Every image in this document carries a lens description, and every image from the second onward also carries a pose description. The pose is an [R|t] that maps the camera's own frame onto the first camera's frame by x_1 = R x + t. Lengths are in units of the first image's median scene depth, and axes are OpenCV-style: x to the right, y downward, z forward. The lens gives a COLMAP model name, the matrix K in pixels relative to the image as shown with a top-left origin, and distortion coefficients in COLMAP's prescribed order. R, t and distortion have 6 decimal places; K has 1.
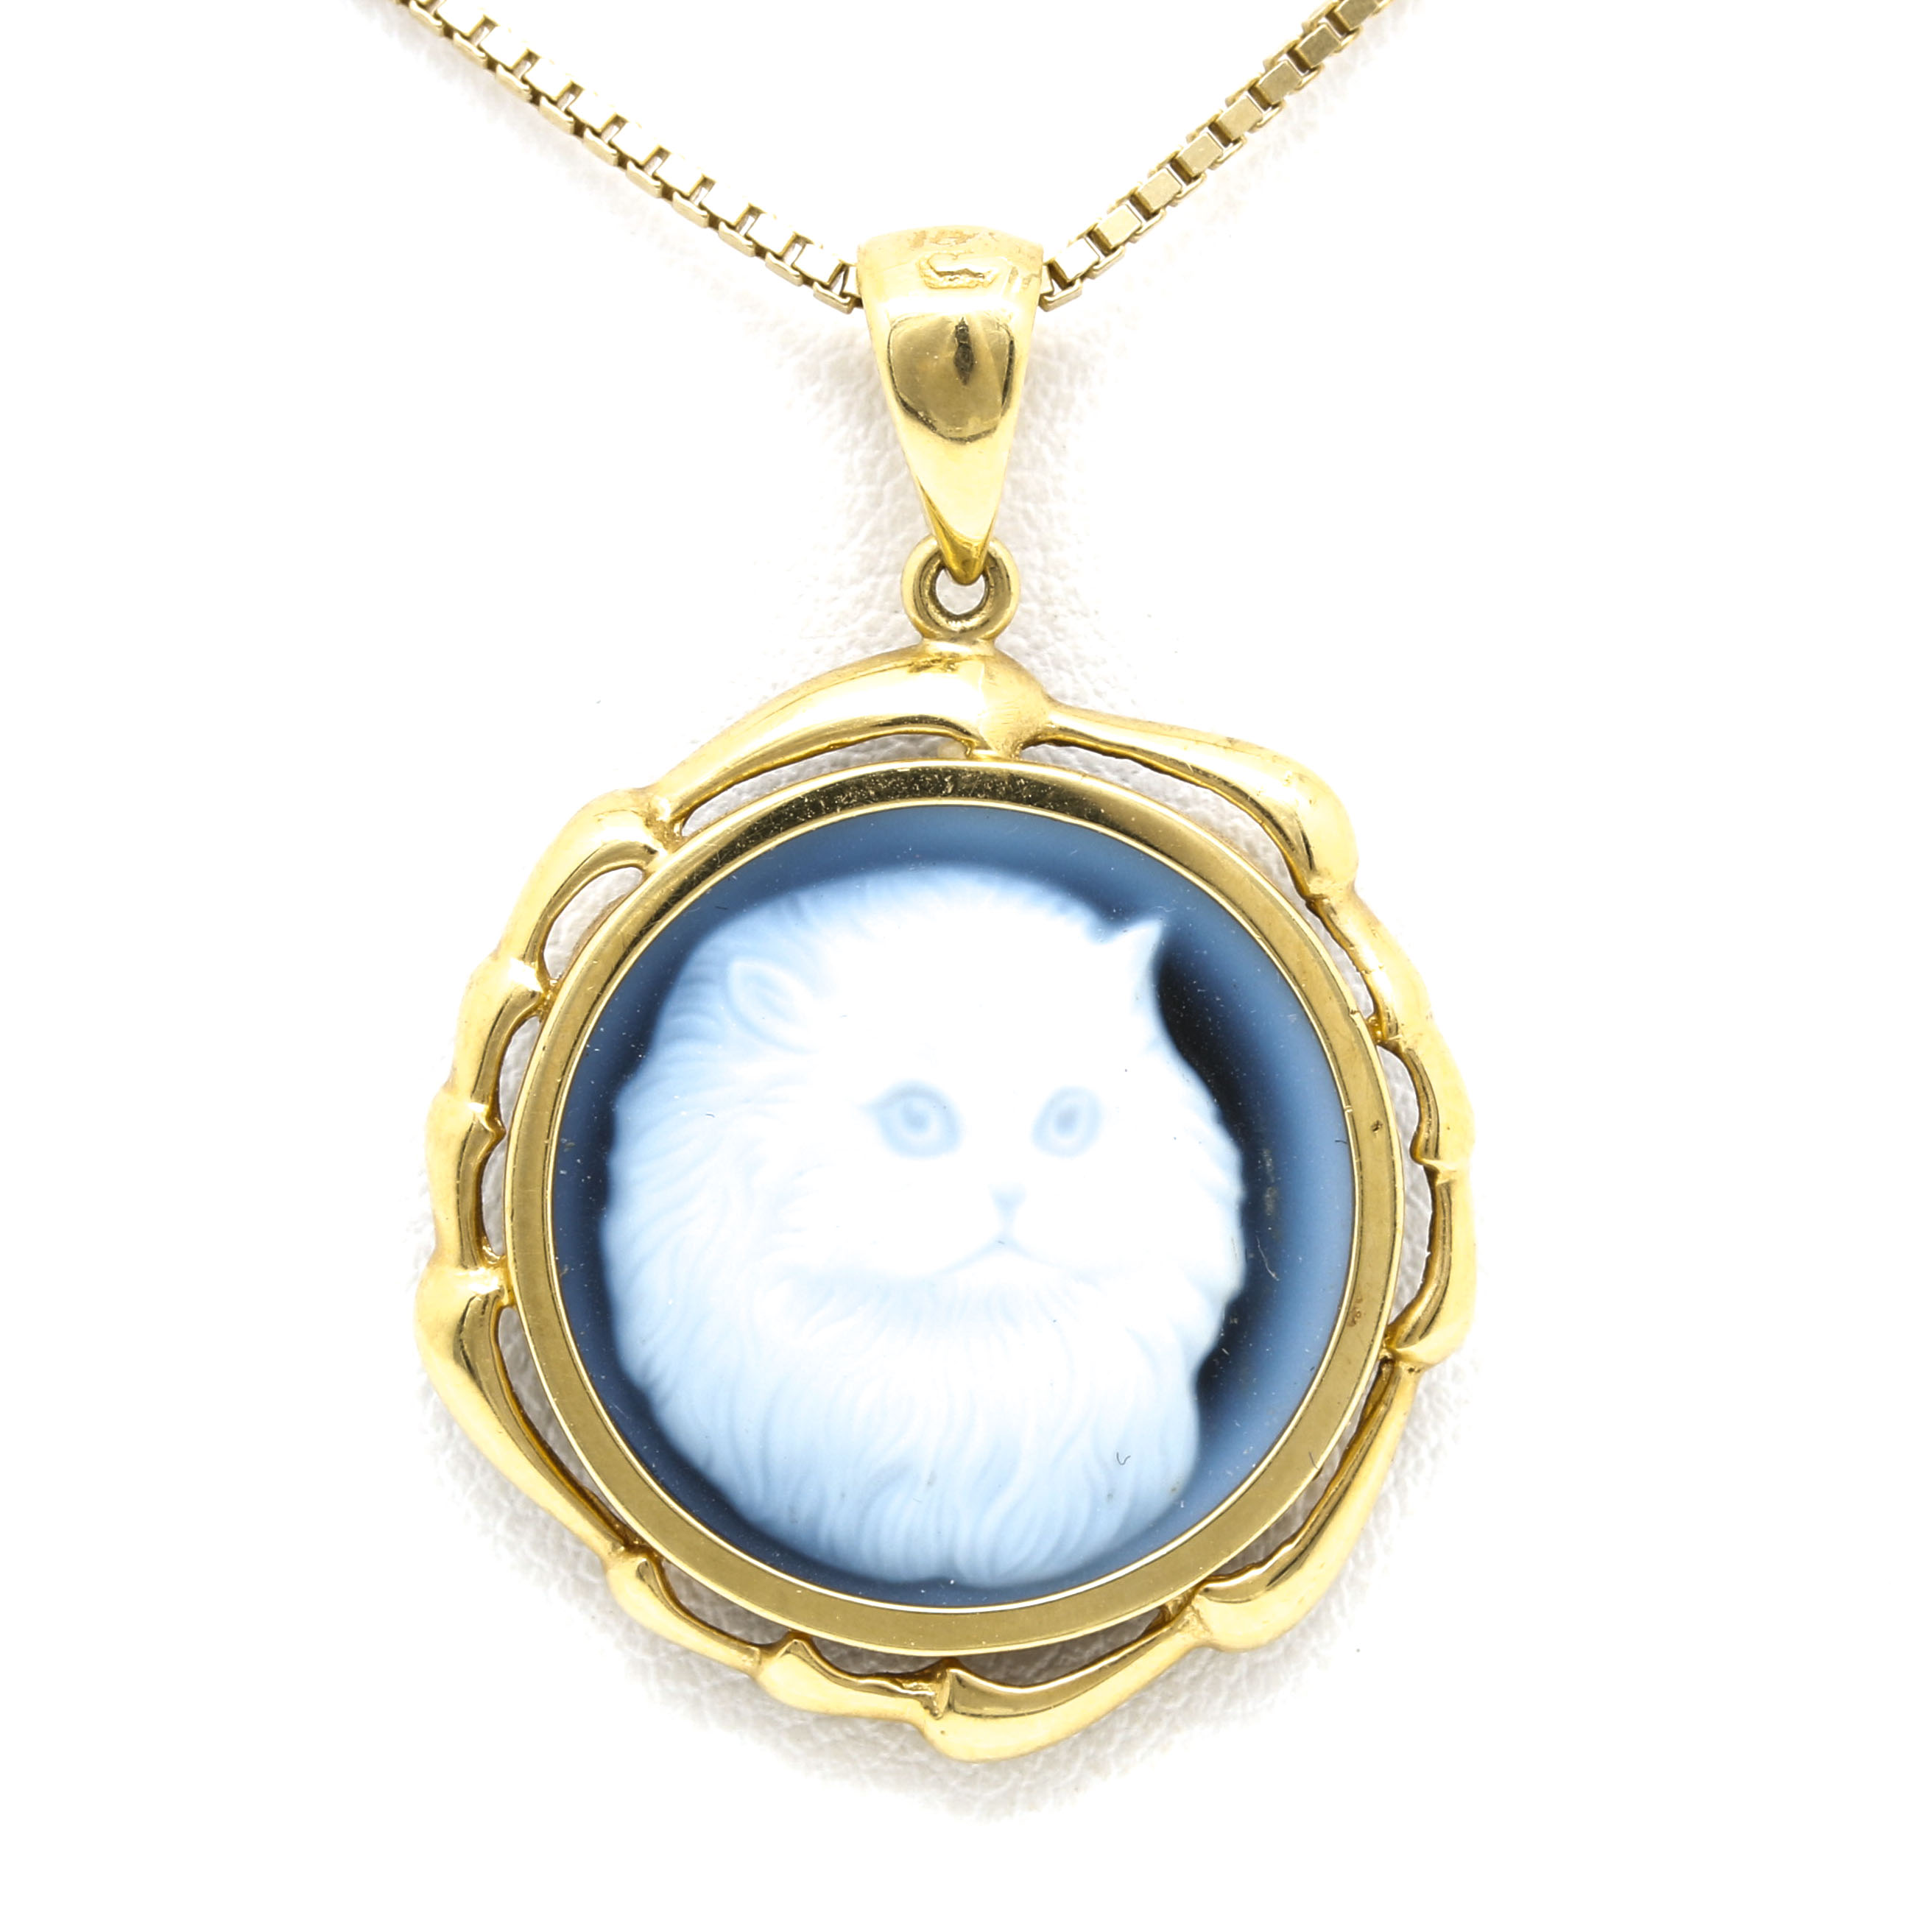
lens RADIAL K [[9151.2, 0, 962.8], [0, 9151.2, 961.9], [0, 0, 1]] dist [0.241727, 0.000000]
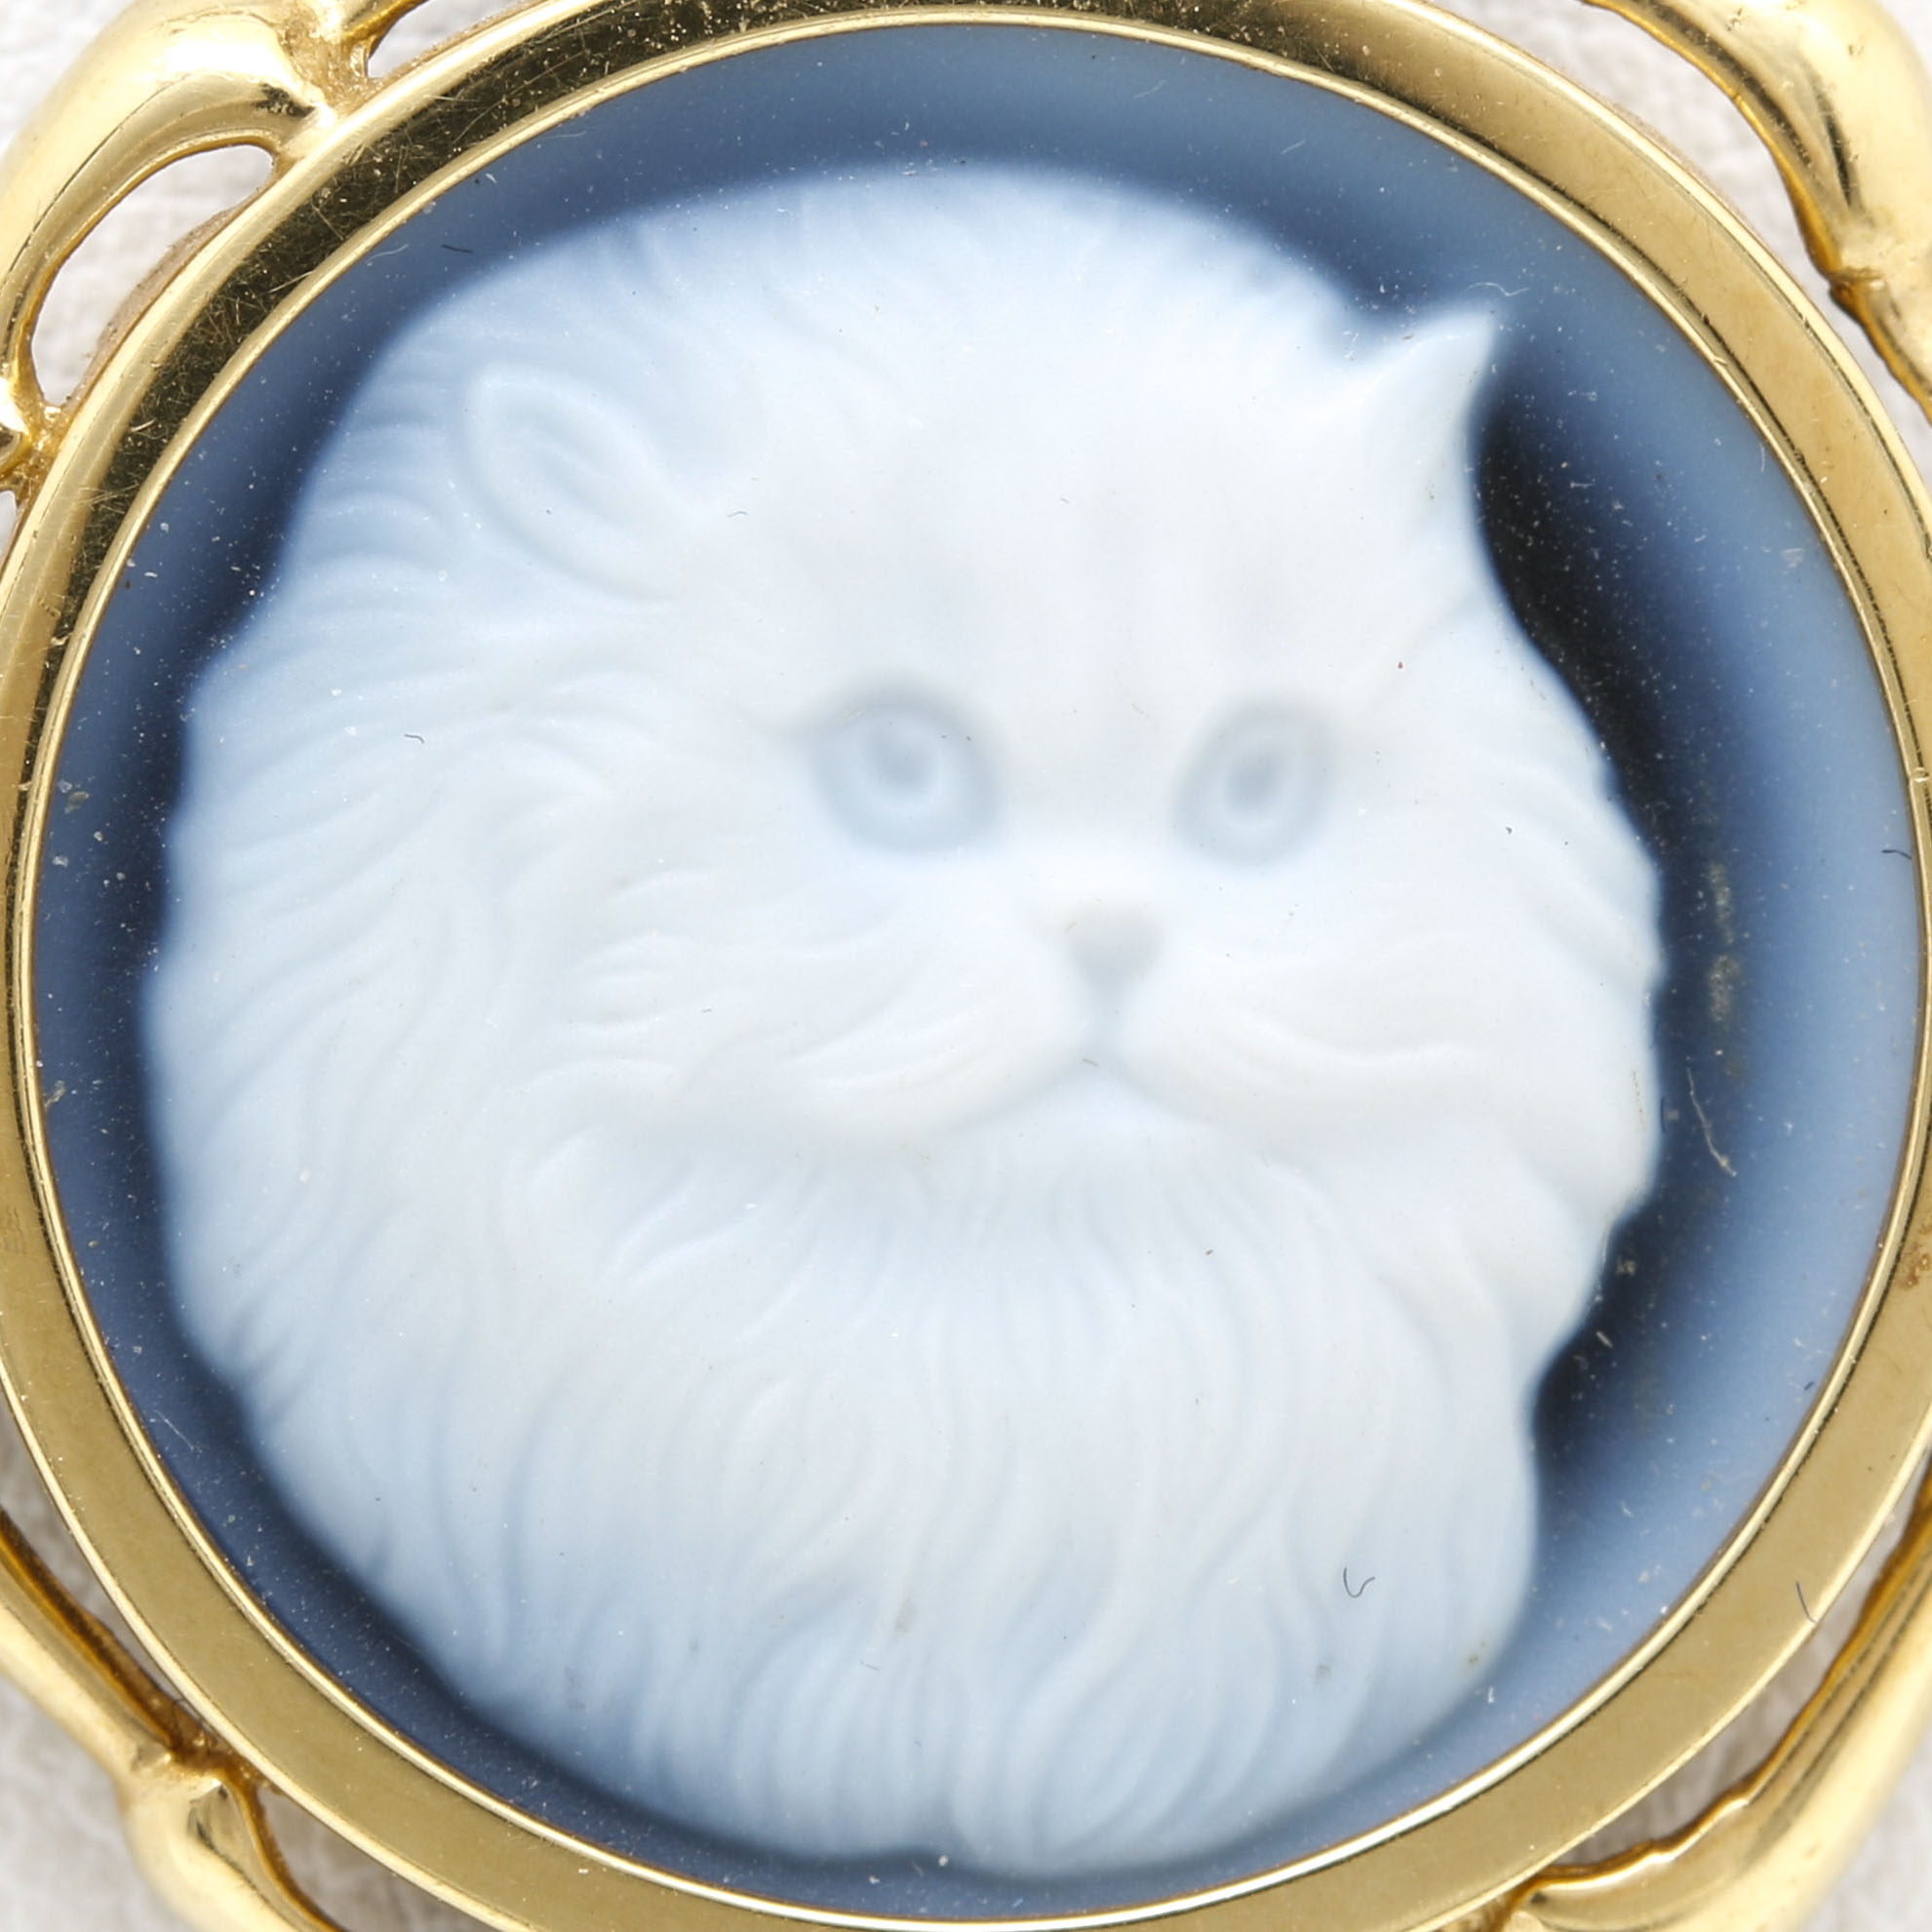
lens RADIAL K [[9151.2, 0, 972.2], [0, 9151.2, 972.2], [0, 0, 1]] dist [0.241727, 0.000000]
pose [[0.998705, 0.035226, 0.036719, -0.016980], [-0.033776, 0.998652, -0.039403, 0.043421], [-0.038058, 0.038111, 0.998549, 0.576028]]
